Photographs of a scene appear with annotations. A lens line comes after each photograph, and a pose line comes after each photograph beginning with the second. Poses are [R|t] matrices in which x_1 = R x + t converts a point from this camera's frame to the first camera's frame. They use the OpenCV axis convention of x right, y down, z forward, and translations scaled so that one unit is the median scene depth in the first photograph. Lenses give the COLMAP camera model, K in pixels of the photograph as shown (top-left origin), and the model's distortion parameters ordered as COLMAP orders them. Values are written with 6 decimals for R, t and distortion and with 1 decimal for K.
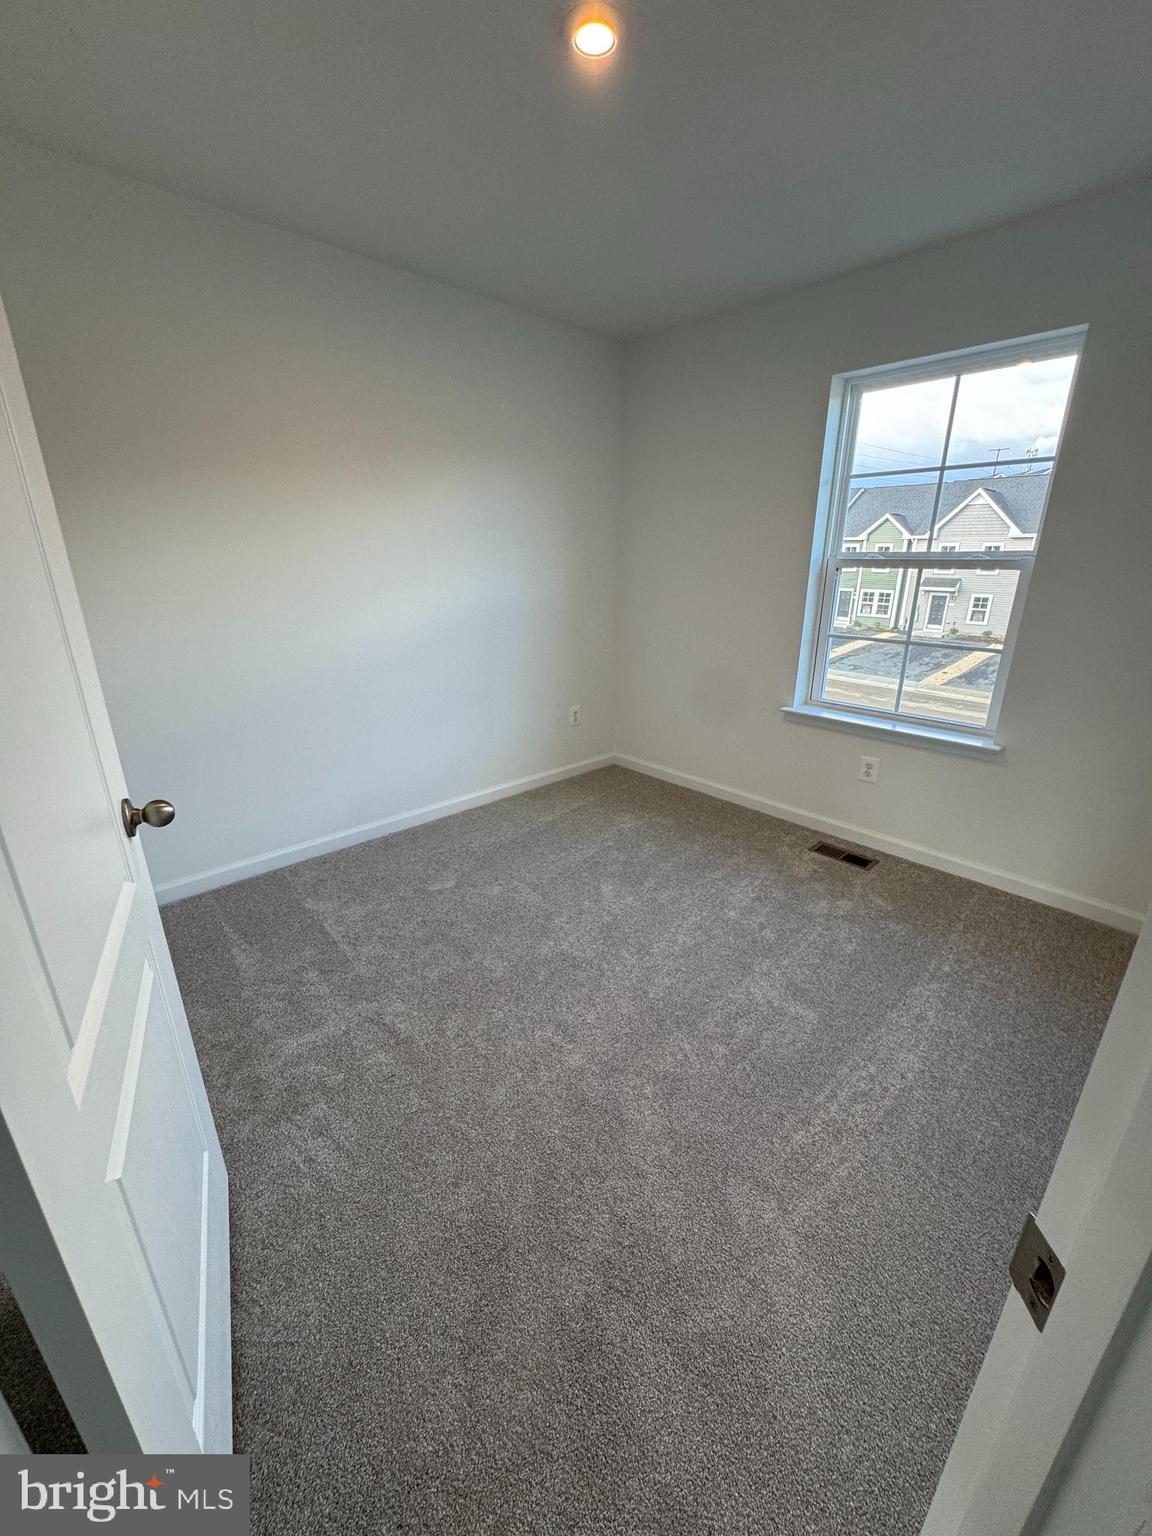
lens RADIAL K [[608.8, 0, 576.0], [0, 608.8, 768.0], [0, 0, 1]] dist [-0.001254, 0.000073]
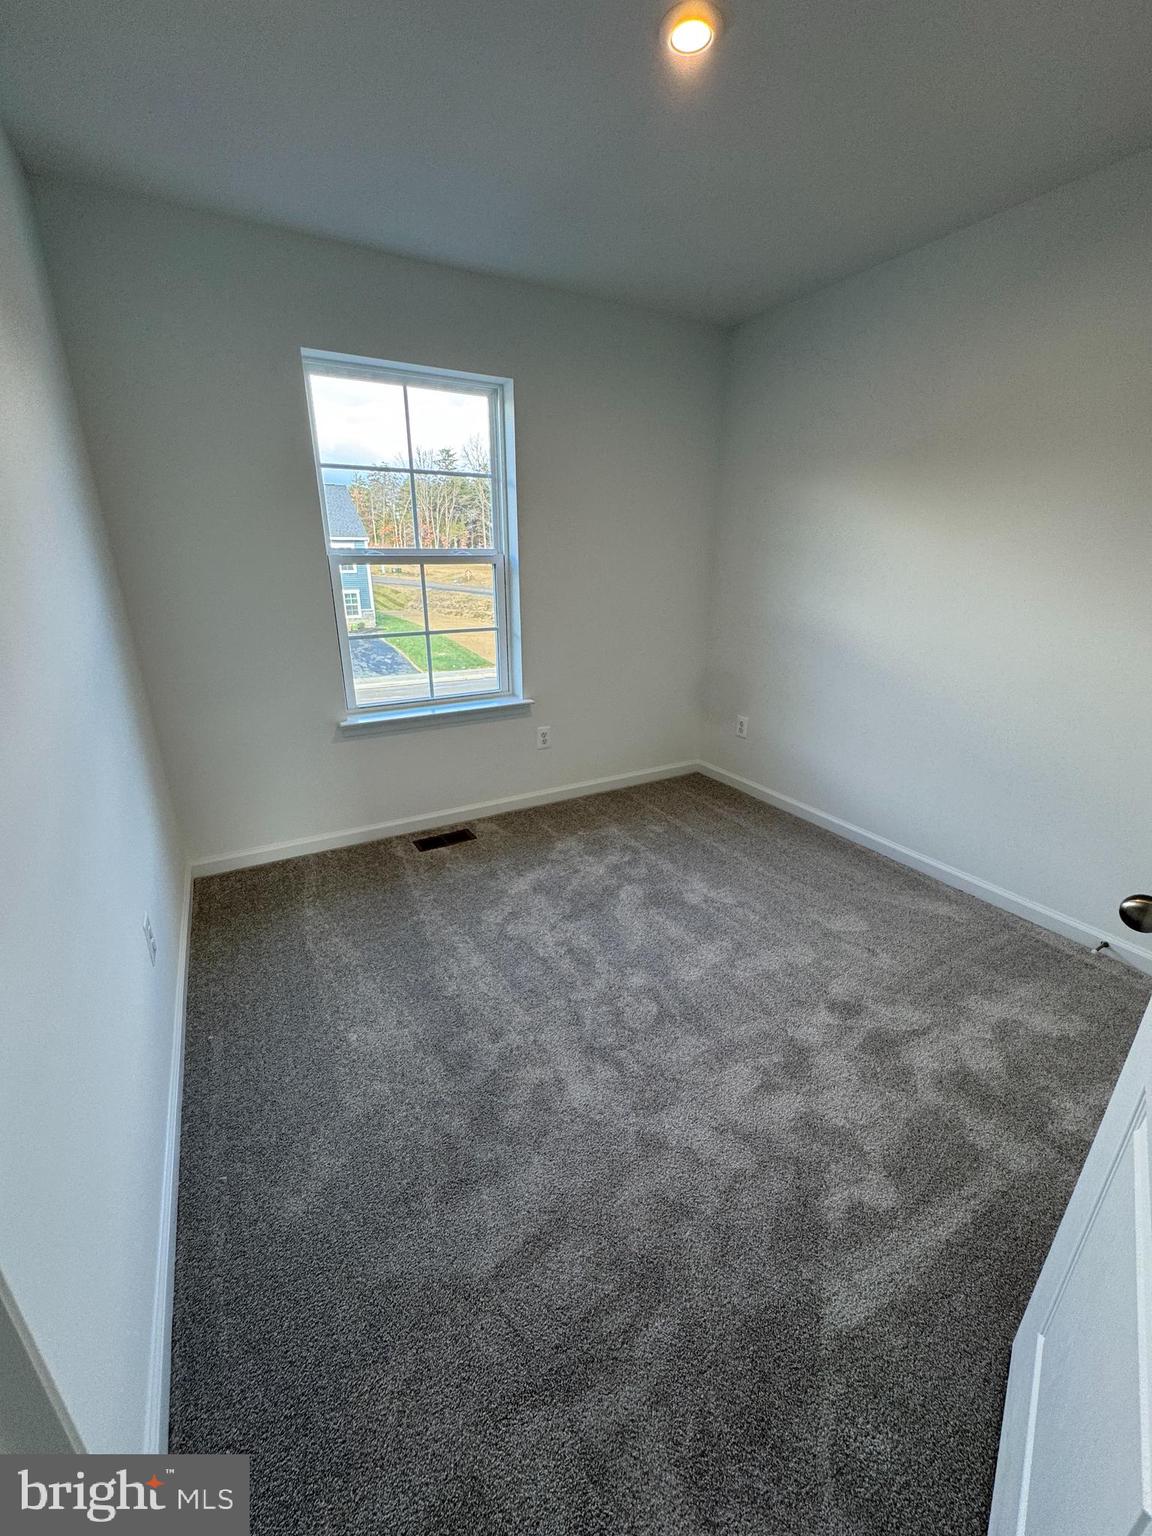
lens RADIAL K [[608.8, 0, 576.0], [0, 608.8, 768.0], [0, 0, 1]] dist [-0.001254, 0.000073]
pose [[0.236550, -0.323760, 0.916092, -0.480458], [0.321372, 0.915853, 0.240692, -0.169725], [-0.916932, 0.237471, 0.320692, 0.494277]]
